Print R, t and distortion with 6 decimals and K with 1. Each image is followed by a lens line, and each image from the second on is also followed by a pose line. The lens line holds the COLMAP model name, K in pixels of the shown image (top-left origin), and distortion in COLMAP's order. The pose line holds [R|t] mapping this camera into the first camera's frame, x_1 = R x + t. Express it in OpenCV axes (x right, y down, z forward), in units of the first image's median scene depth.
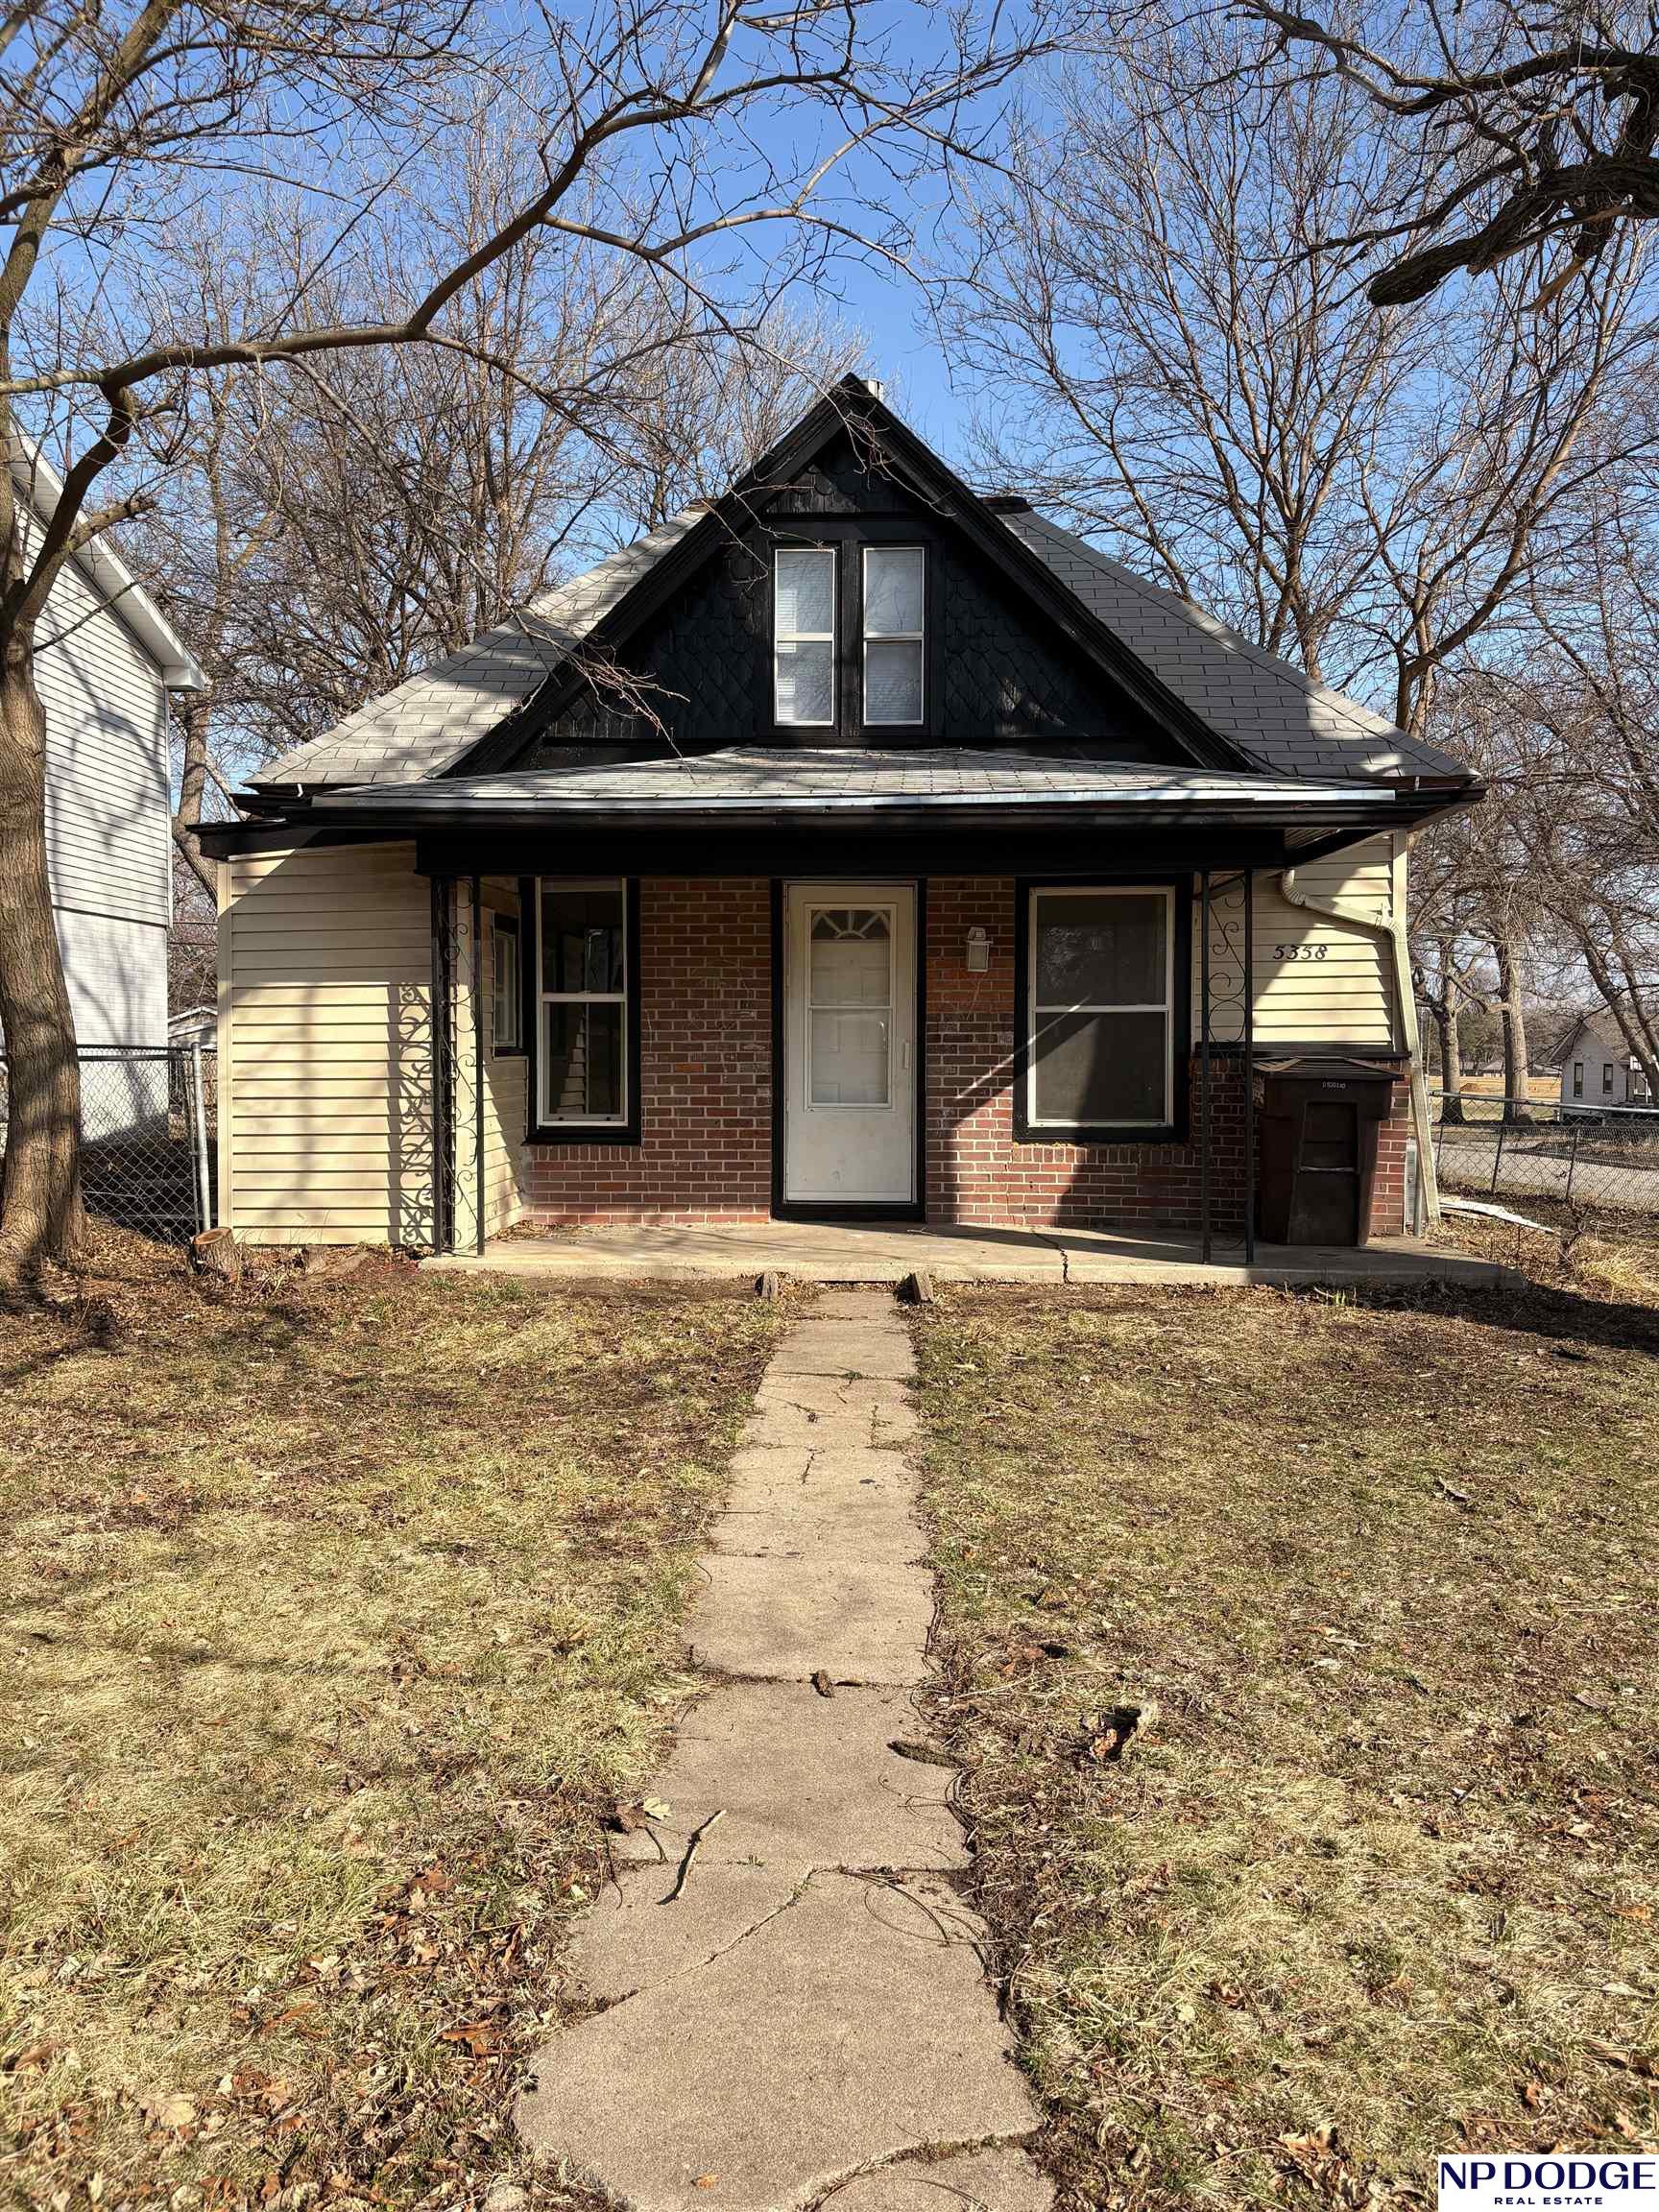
lens RADIAL K [[1650.3, 0, 838.2], [0, 1650.3, 1123.8], [0, 0, 1]] dist [0.048969, -0.057494]
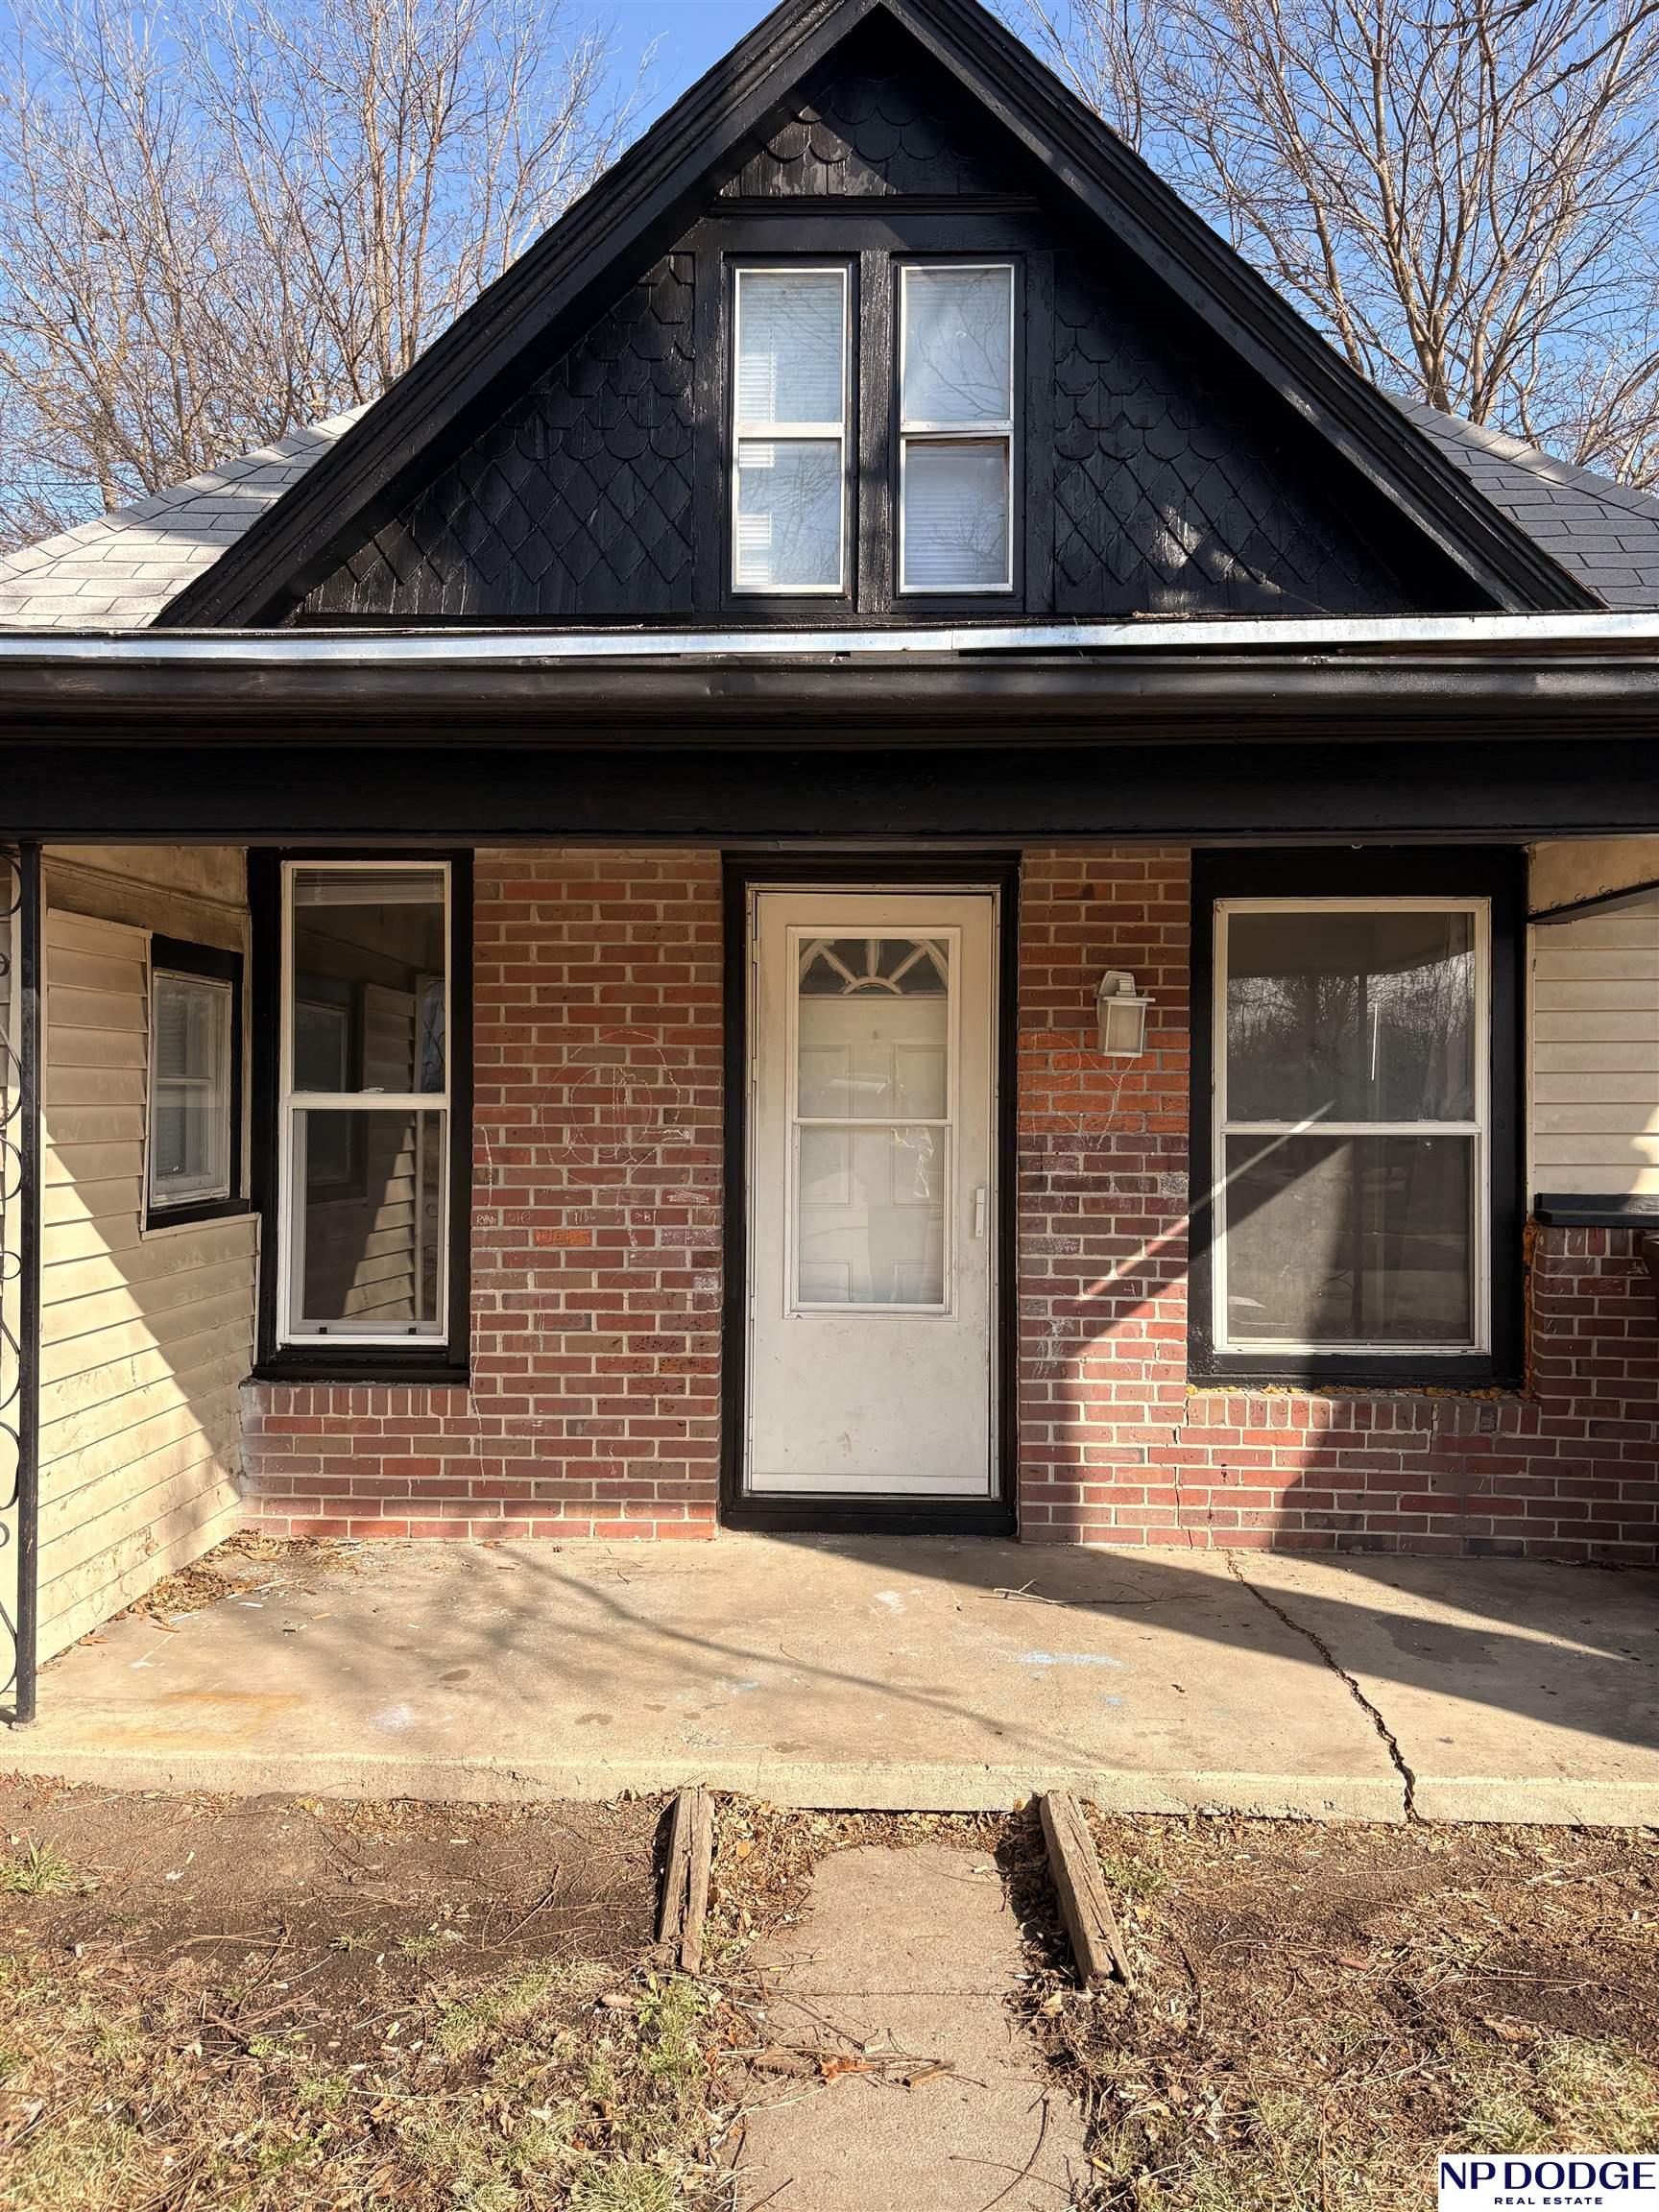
lens RADIAL K [[1650.3, 0, 822.8], [0, 1650.3, 1089.0], [0, 0, 1]] dist [0.048969, -0.057494]
pose [[0.999988, 0.004710, -0.001411, -0.007880], [-0.004785, 0.998292, -0.058231, -0.050662], [0.001134, 0.058237, 0.998302, 0.475767]]
